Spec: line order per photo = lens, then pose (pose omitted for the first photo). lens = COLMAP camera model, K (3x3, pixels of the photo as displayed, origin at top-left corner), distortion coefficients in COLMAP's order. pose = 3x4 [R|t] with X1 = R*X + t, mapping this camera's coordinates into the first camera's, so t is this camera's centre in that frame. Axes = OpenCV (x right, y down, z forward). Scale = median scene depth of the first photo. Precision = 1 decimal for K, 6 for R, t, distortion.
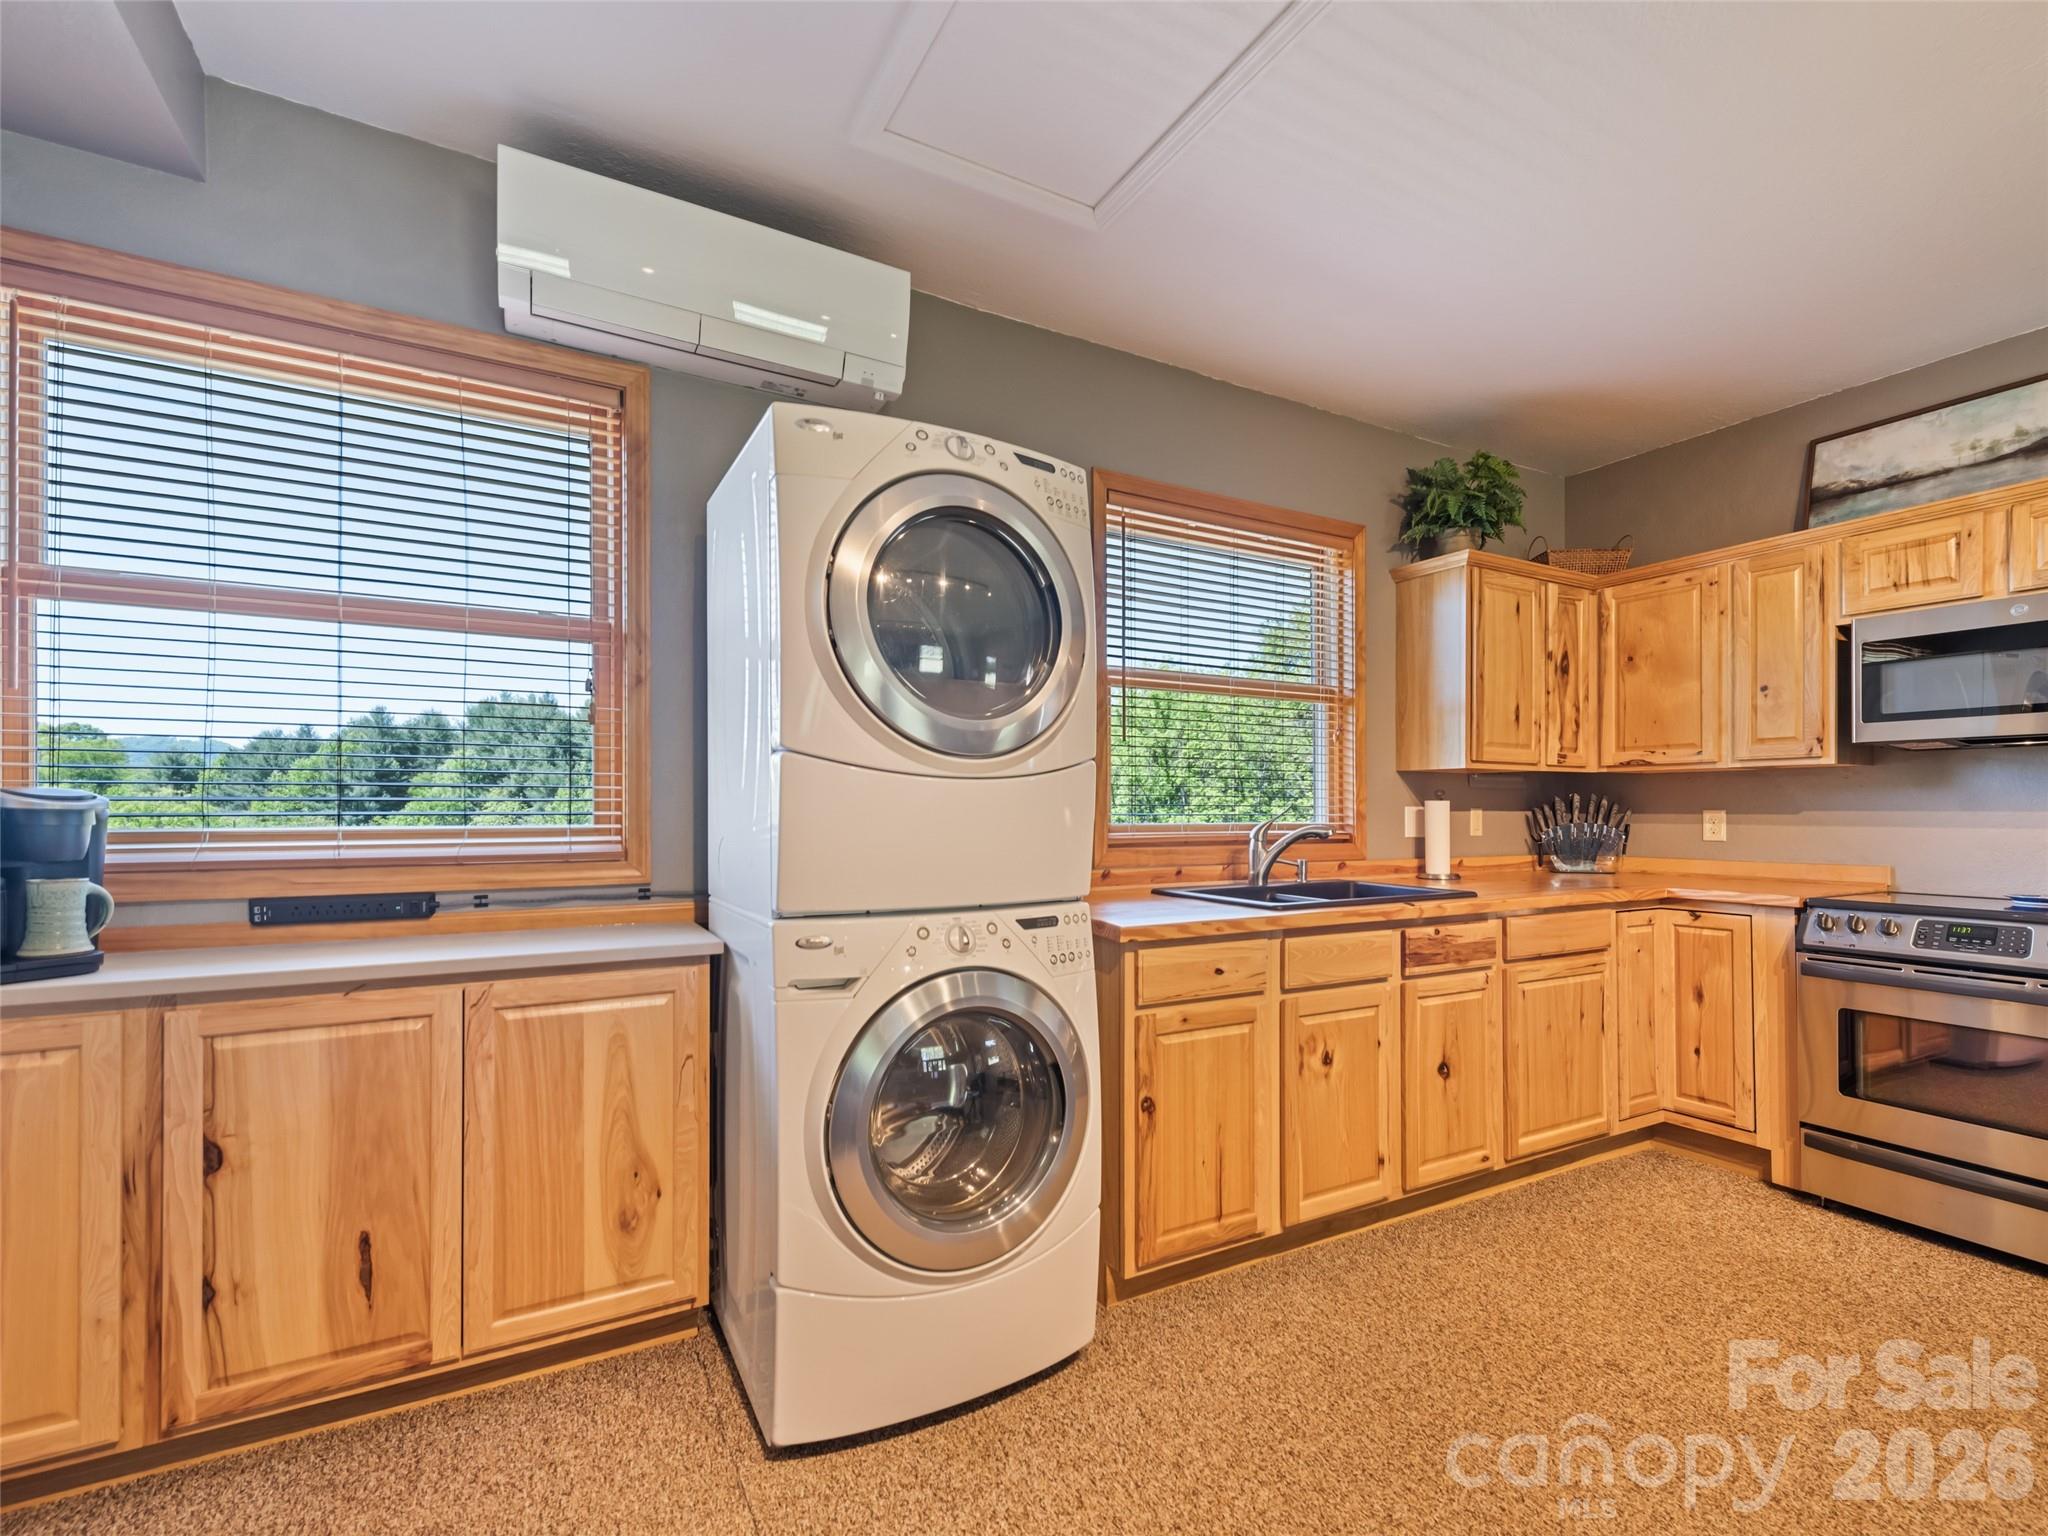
lens RADIAL K [[917.3, 0, 1027.1], [0, 917.3, 806.9], [0, 0, 1]] dist [0.018460, -0.006464]
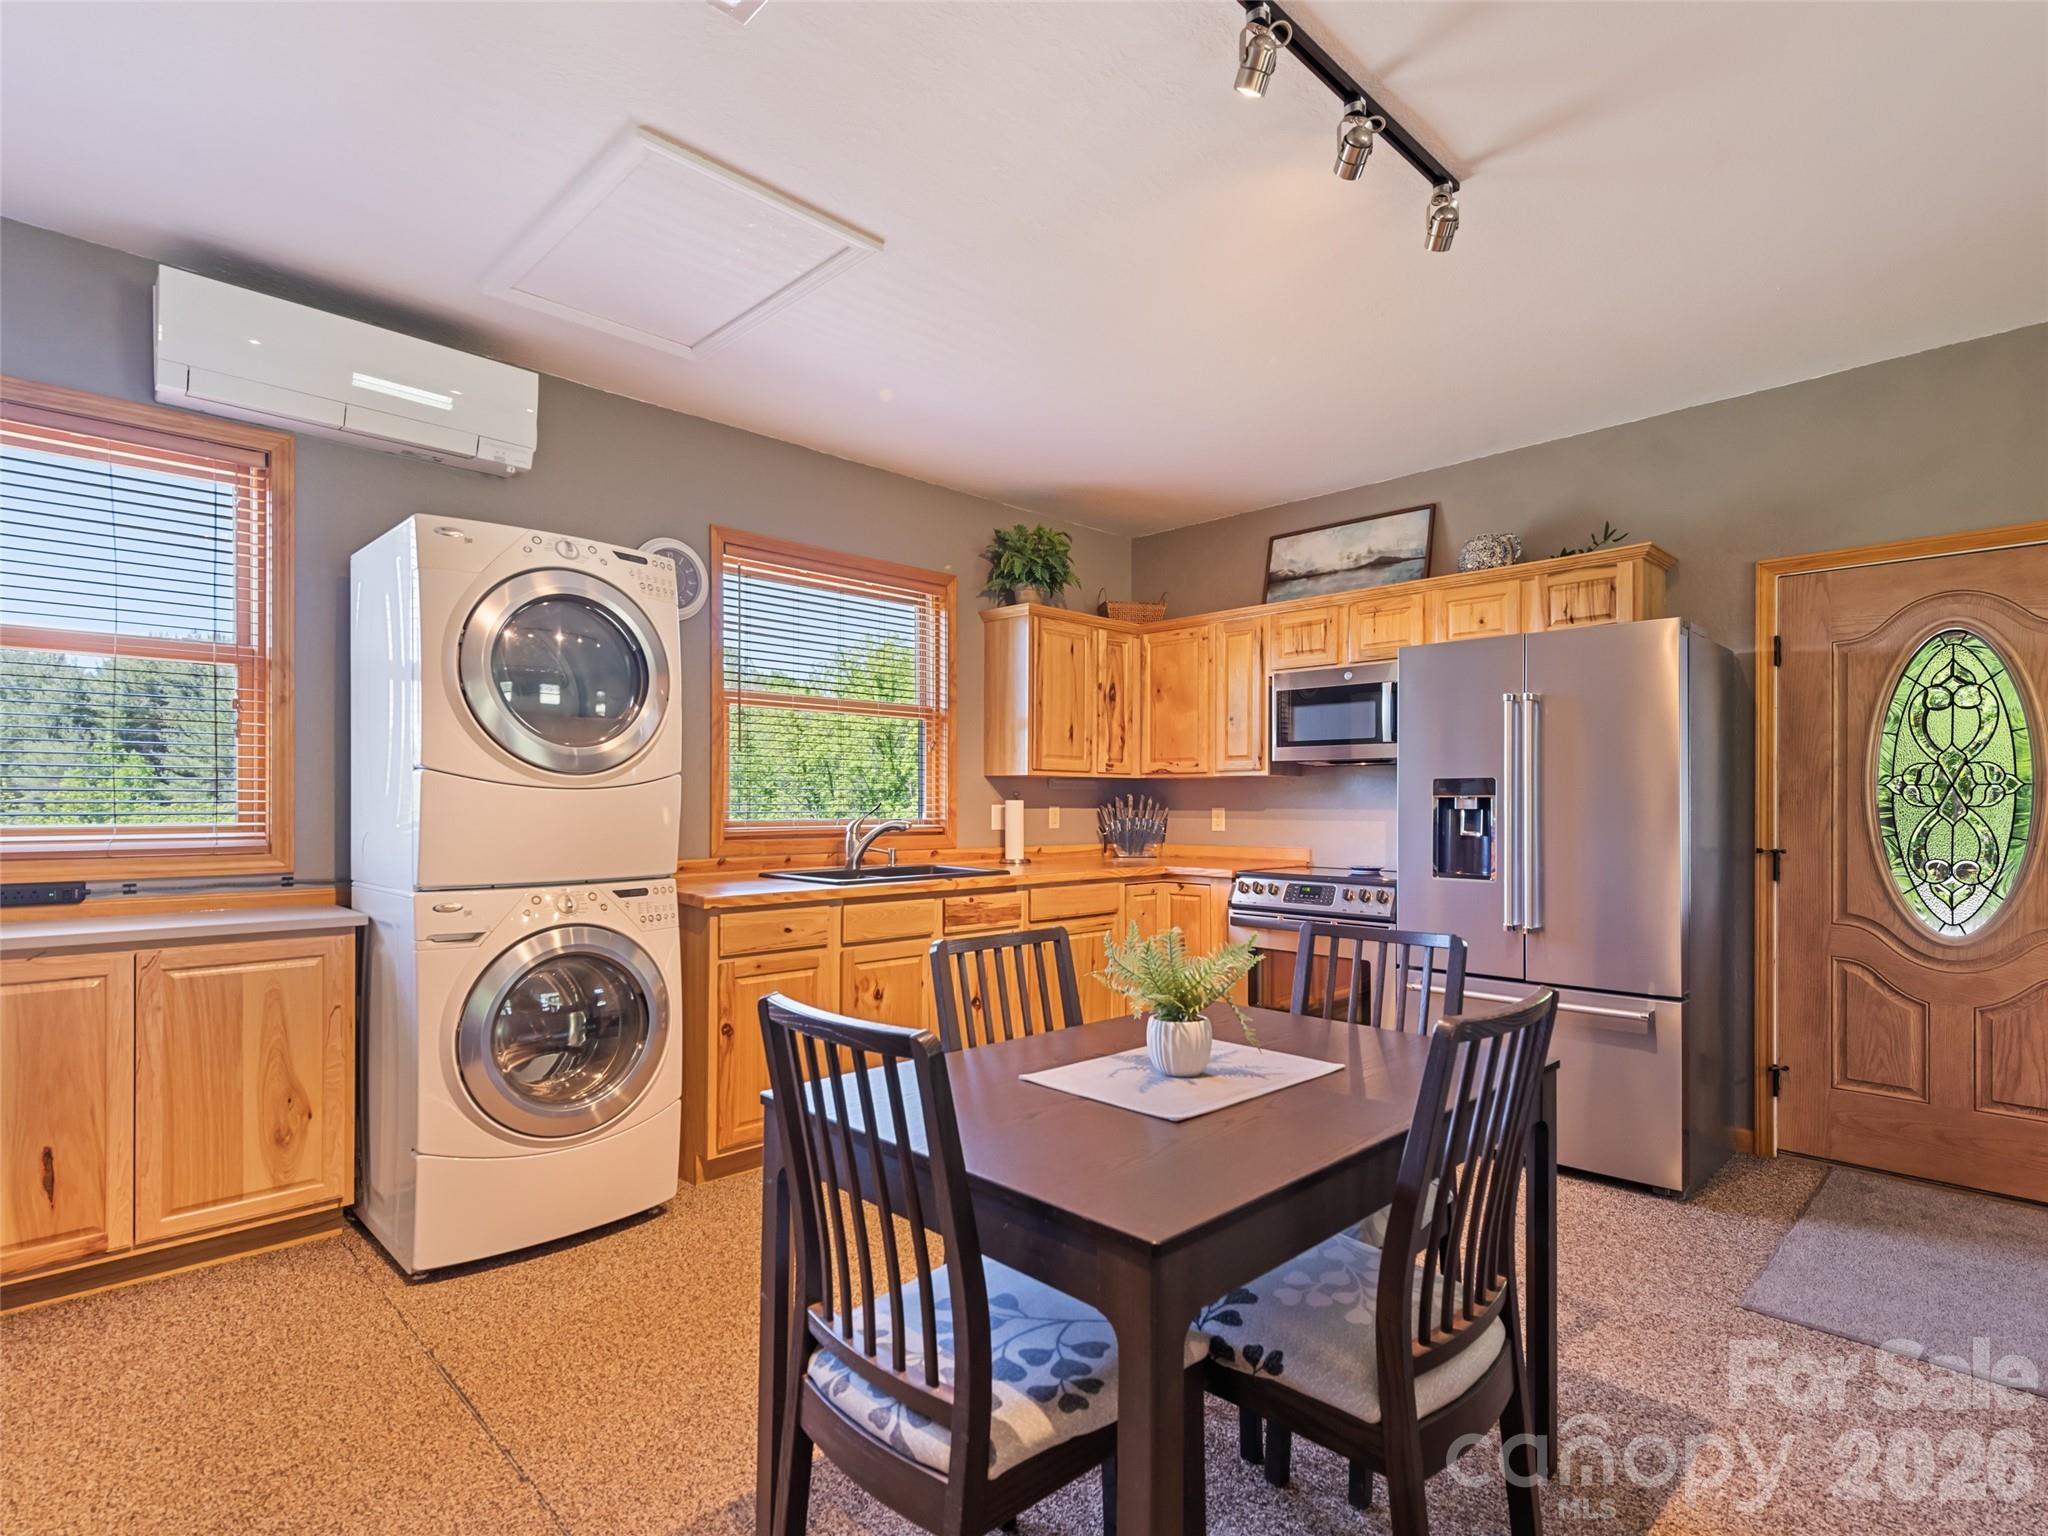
lens RADIAL K [[1032.9, 0, 1026.7], [0, 1032.9, 799.7], [0, 0, 1]] dist [0.022965, -0.009833]
pose [[0.962678, 0.002462, 0.270639, 0.110150], [-0.002751, 0.999996, 0.000690, -0.011121], [-0.270636, -0.001409, 0.962681, -0.446574]]
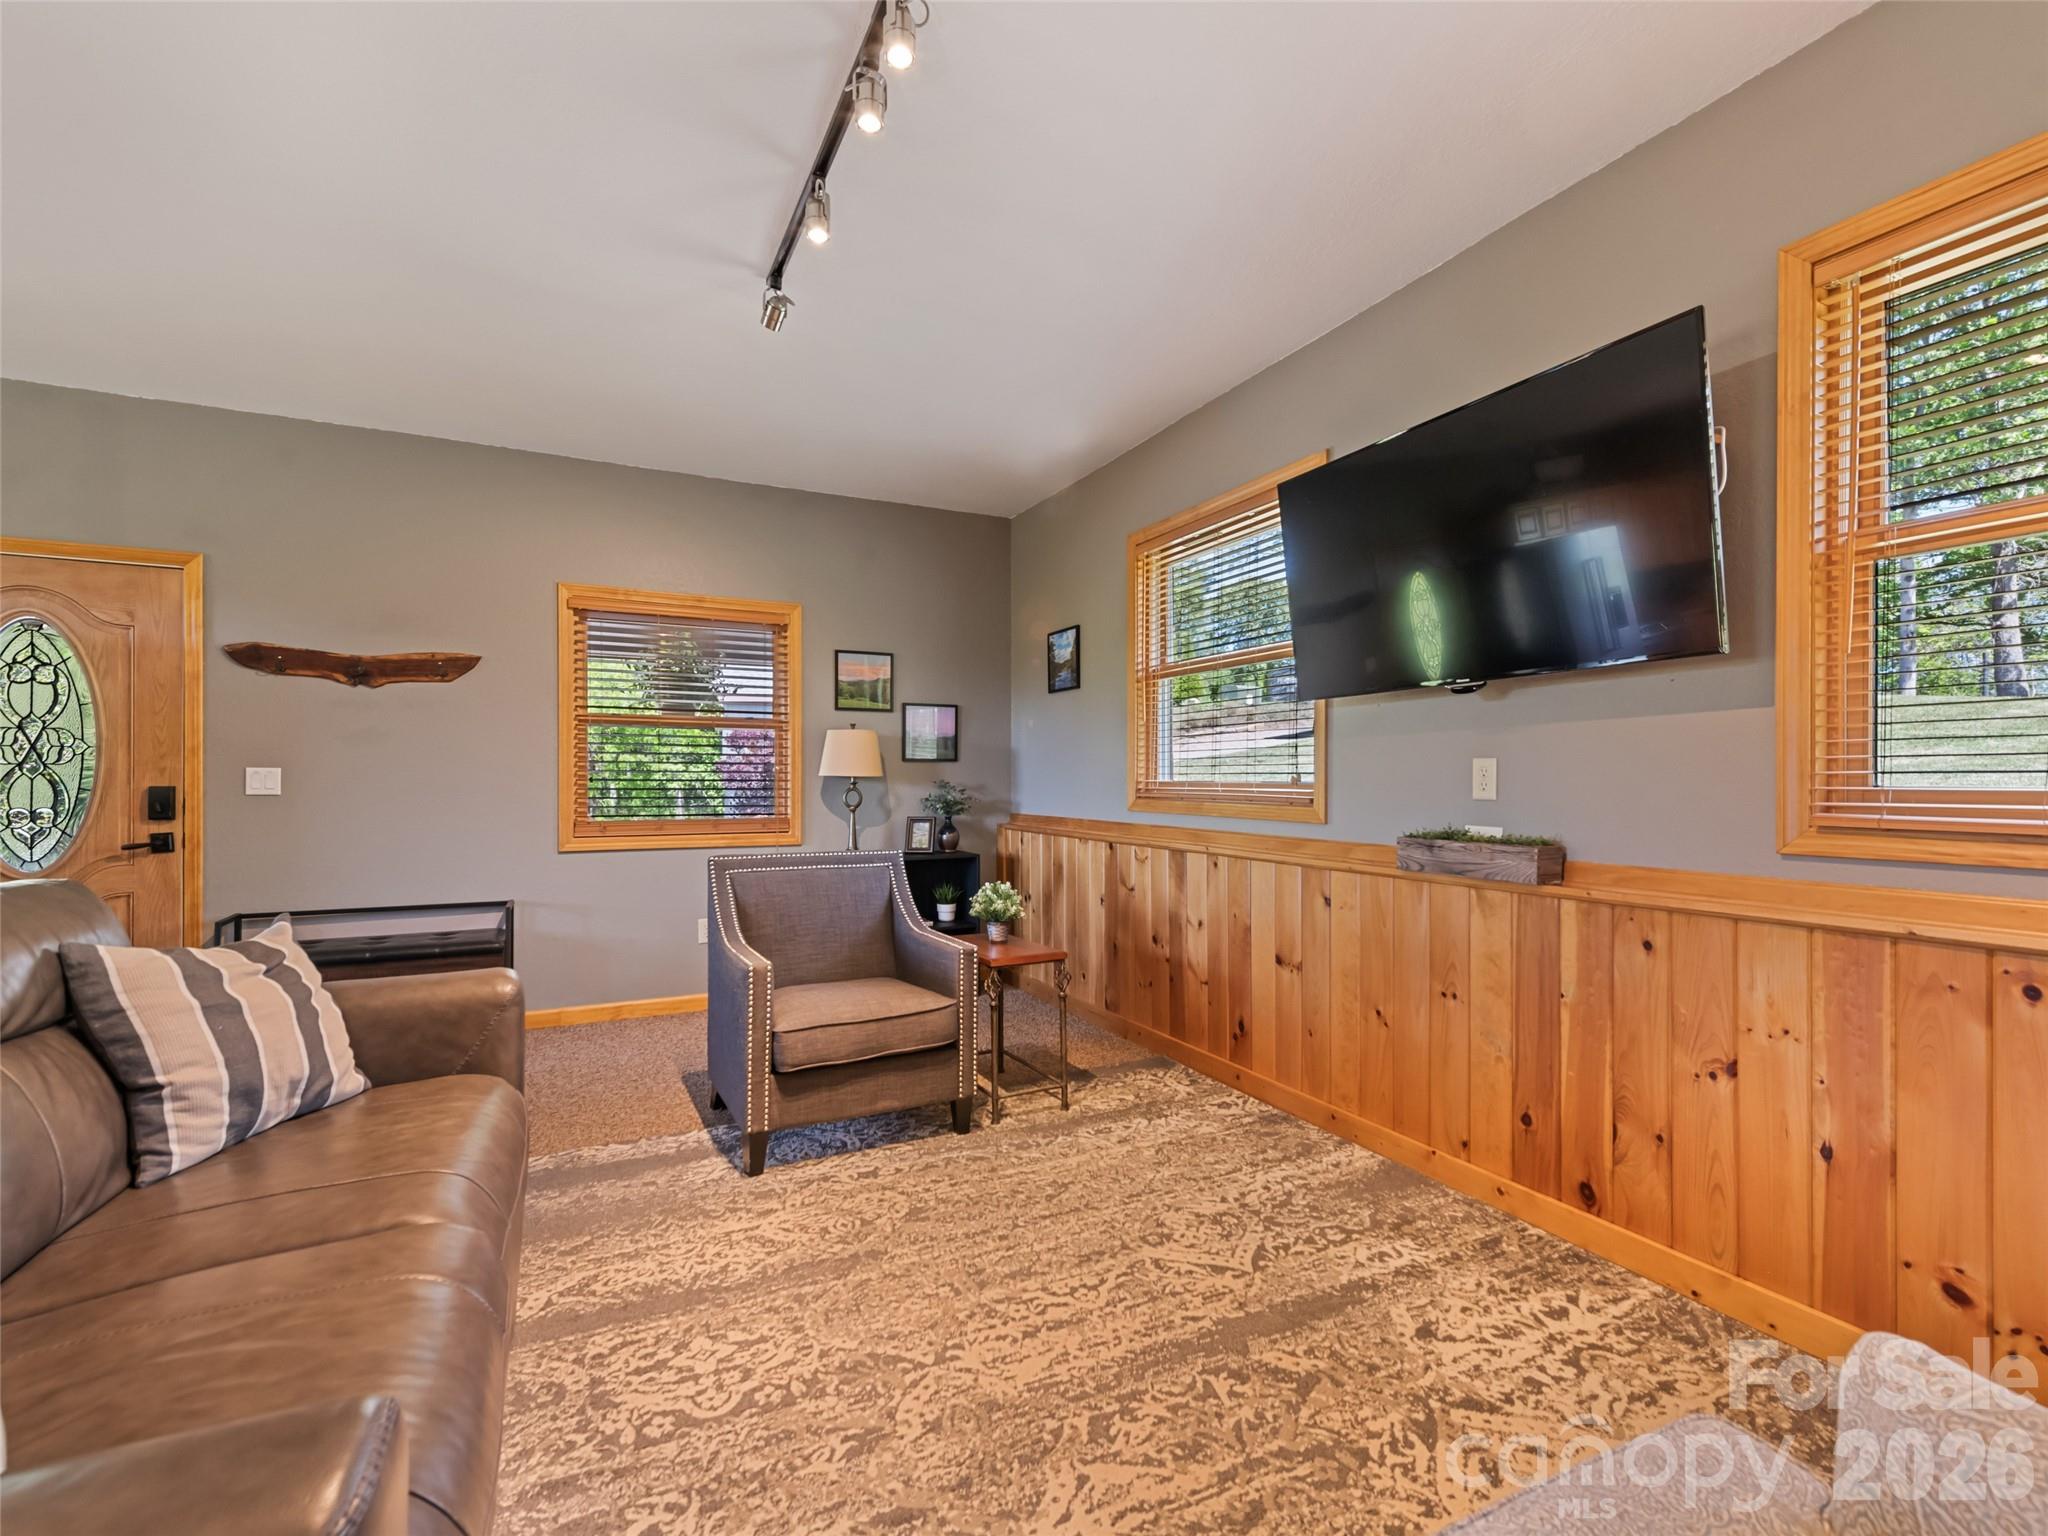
lens RADIAL K [[907.9, 0, 1028.1], [0, 907.9, 775.7], [0, 0, 1]] dist [0.018334, -0.006285]
pose [[0.047920, 0.001699, 0.998850, 0.248094], [-0.005400, 0.999984, -0.001442, 0.004999], [-0.998837, -0.005325, 0.047928, -1.034634]]
